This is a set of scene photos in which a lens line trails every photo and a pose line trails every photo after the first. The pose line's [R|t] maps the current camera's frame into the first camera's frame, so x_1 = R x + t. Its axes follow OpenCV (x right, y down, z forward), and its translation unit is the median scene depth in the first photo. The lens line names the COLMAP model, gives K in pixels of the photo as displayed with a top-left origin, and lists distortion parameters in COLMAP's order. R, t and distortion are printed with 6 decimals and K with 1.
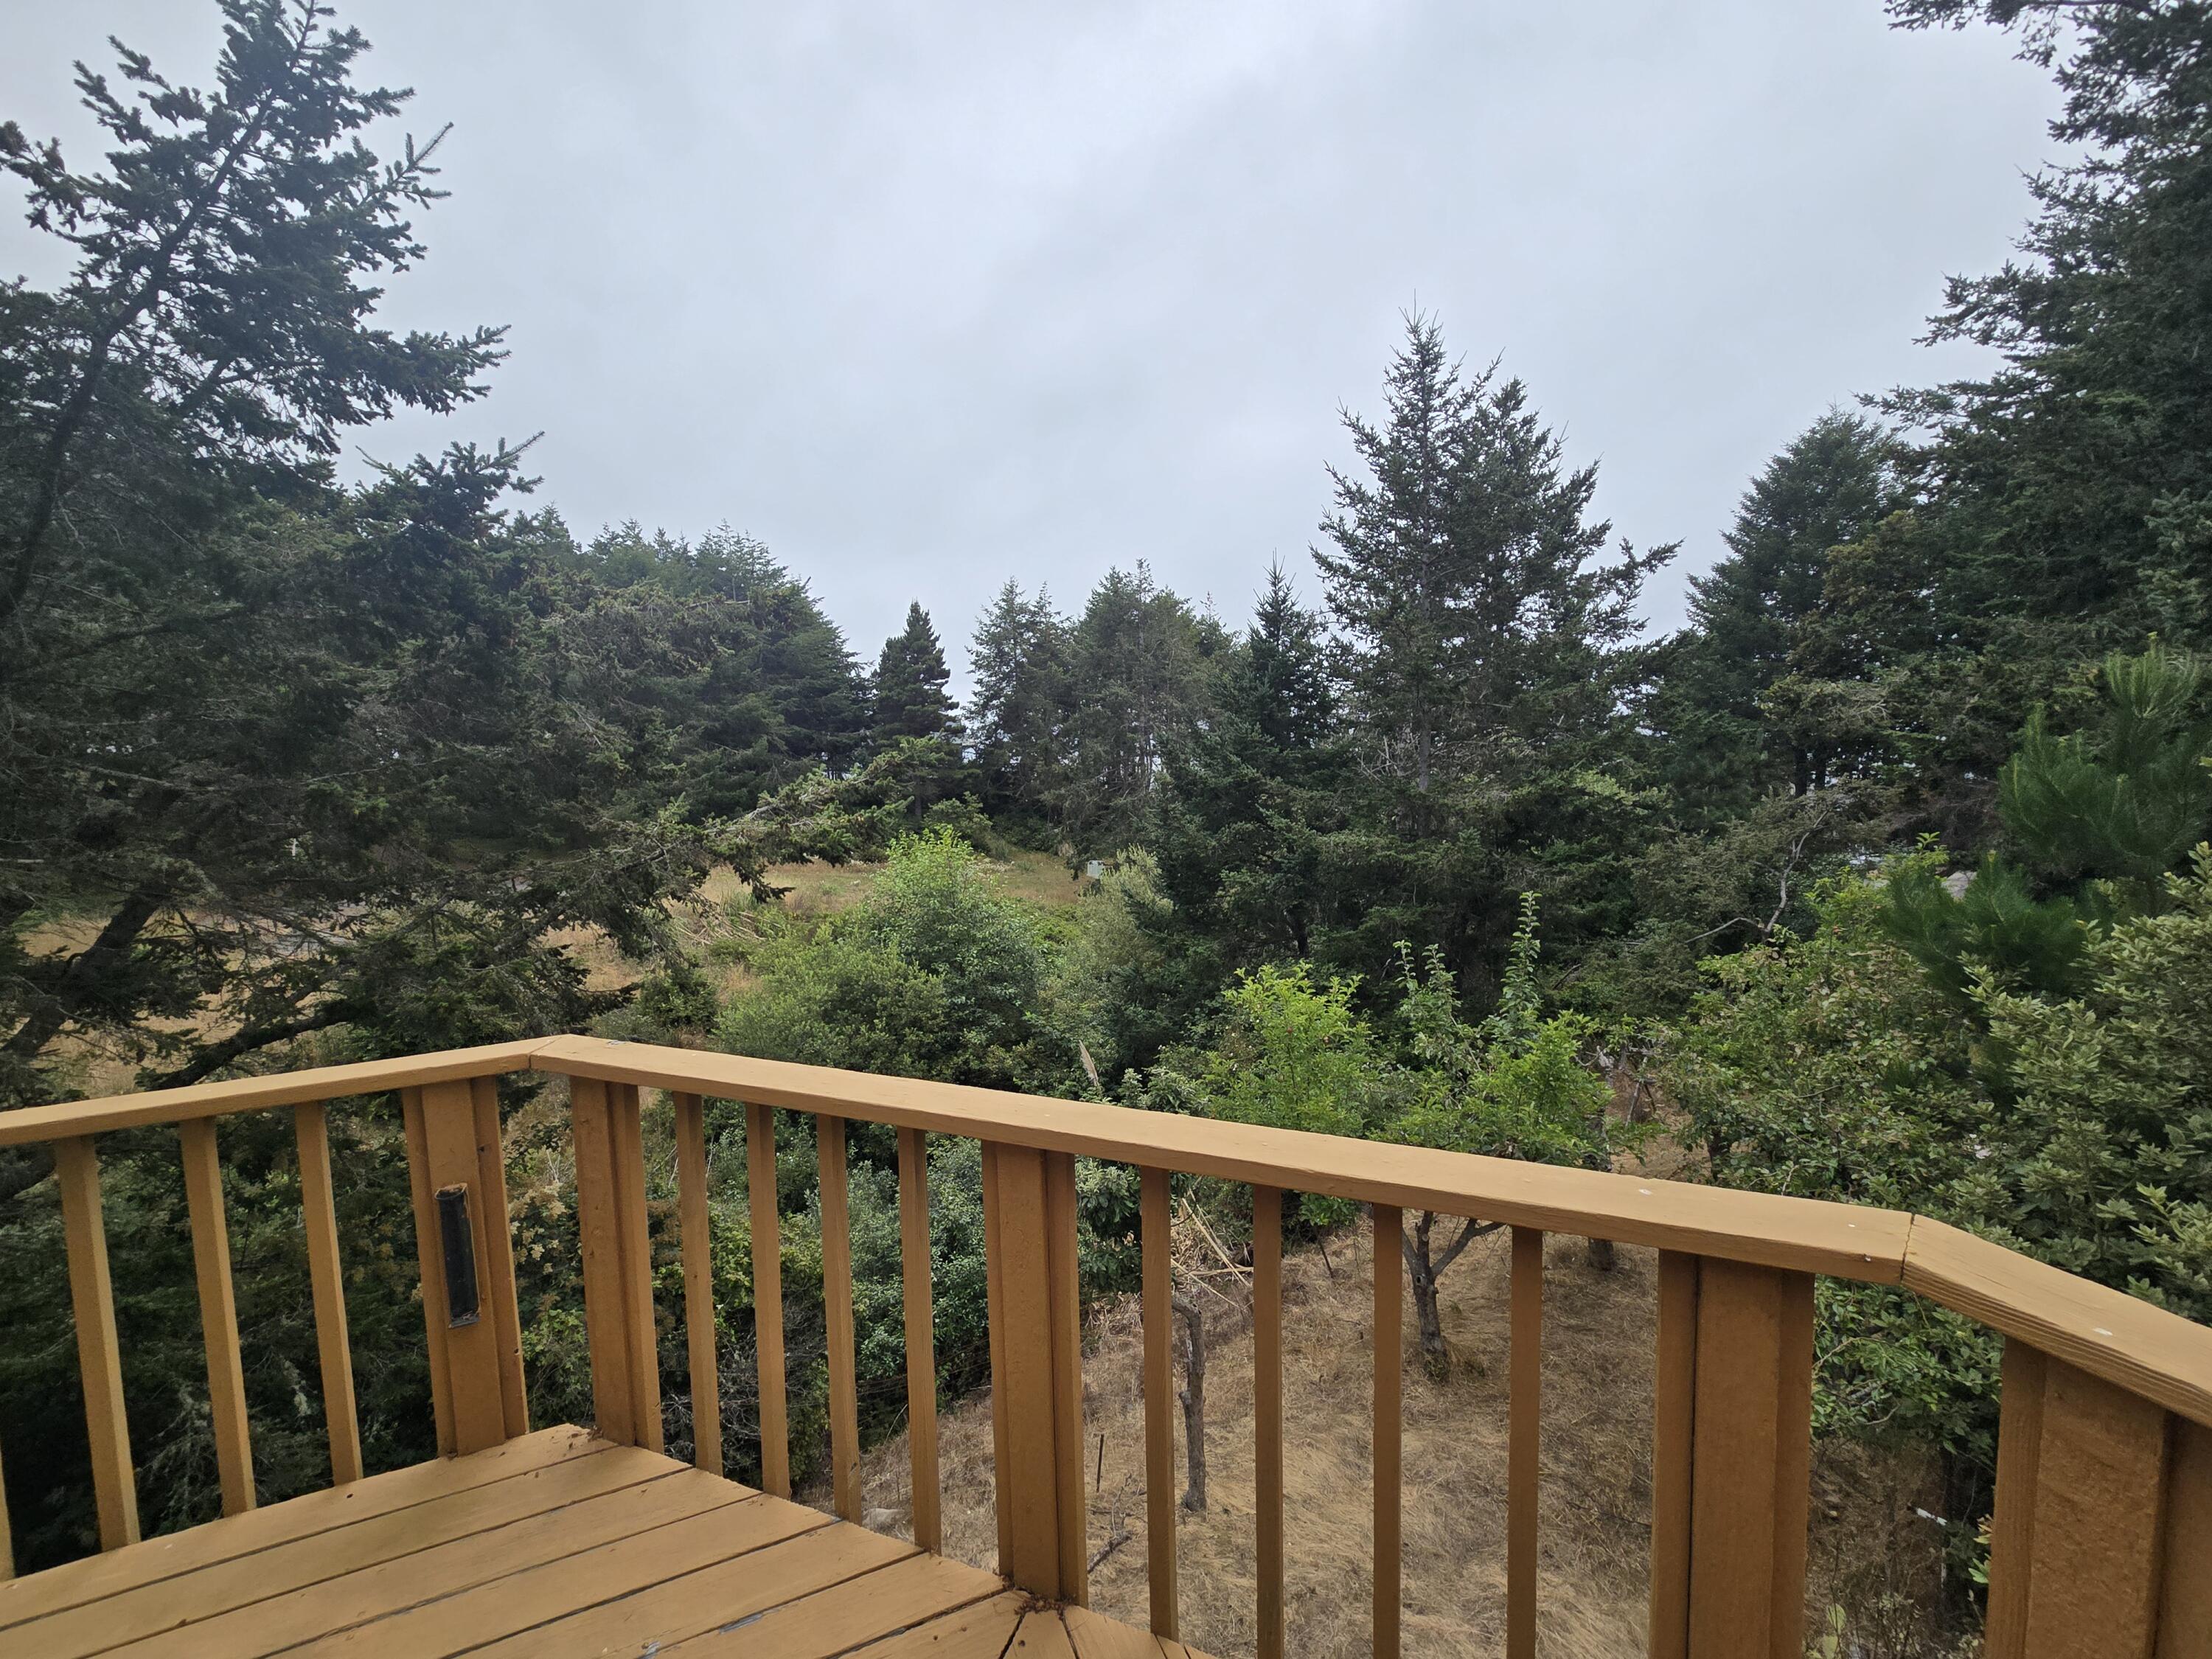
lens RADIAL K [[895.6, 0, 1107.4], [0, 895.6, 836.4], [0, 0, 1]] dist [0.001119, -0.000048]
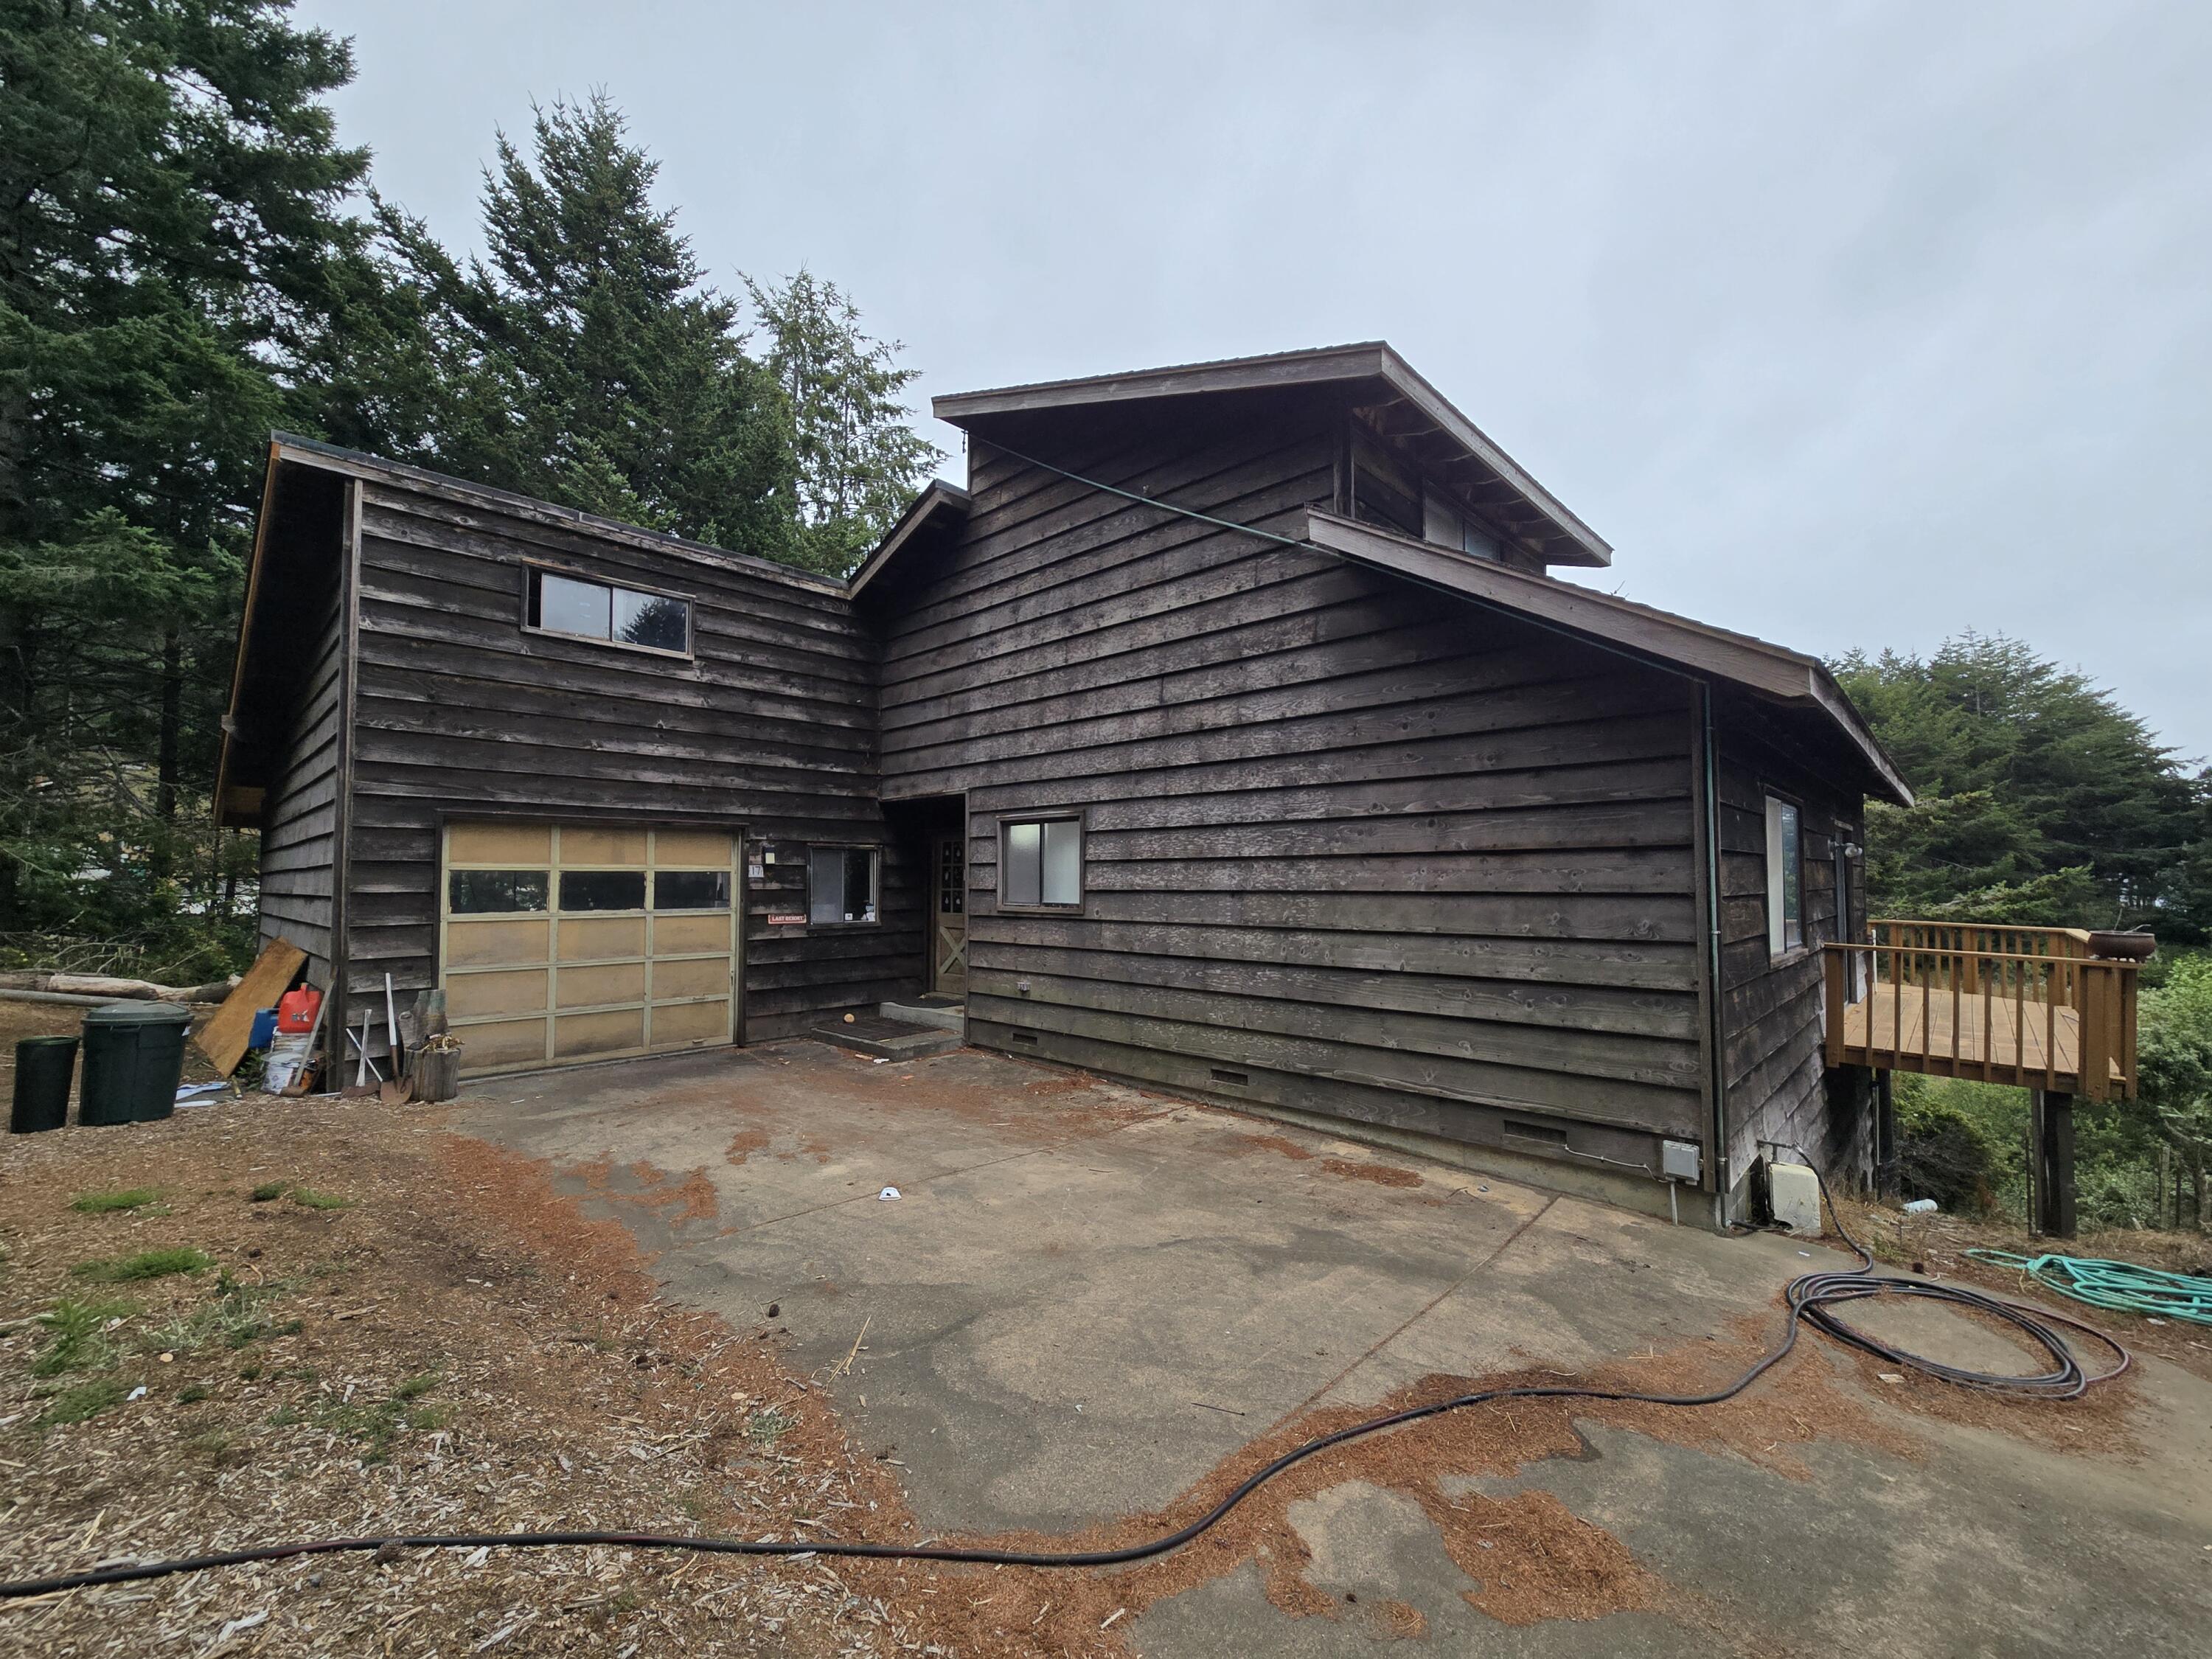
lens RADIAL K [[895.6, 0, 1104.6], [0, 895.6, 851.1], [0, 0, 1]] dist [0.001119, -0.000048]
pose [[0.395368, -0.000223, -0.918523, 0.082190], [-0.098791, 0.994189, -0.042765, 0.014659], [0.913194, 0.107649, 0.393049, -0.181637]]
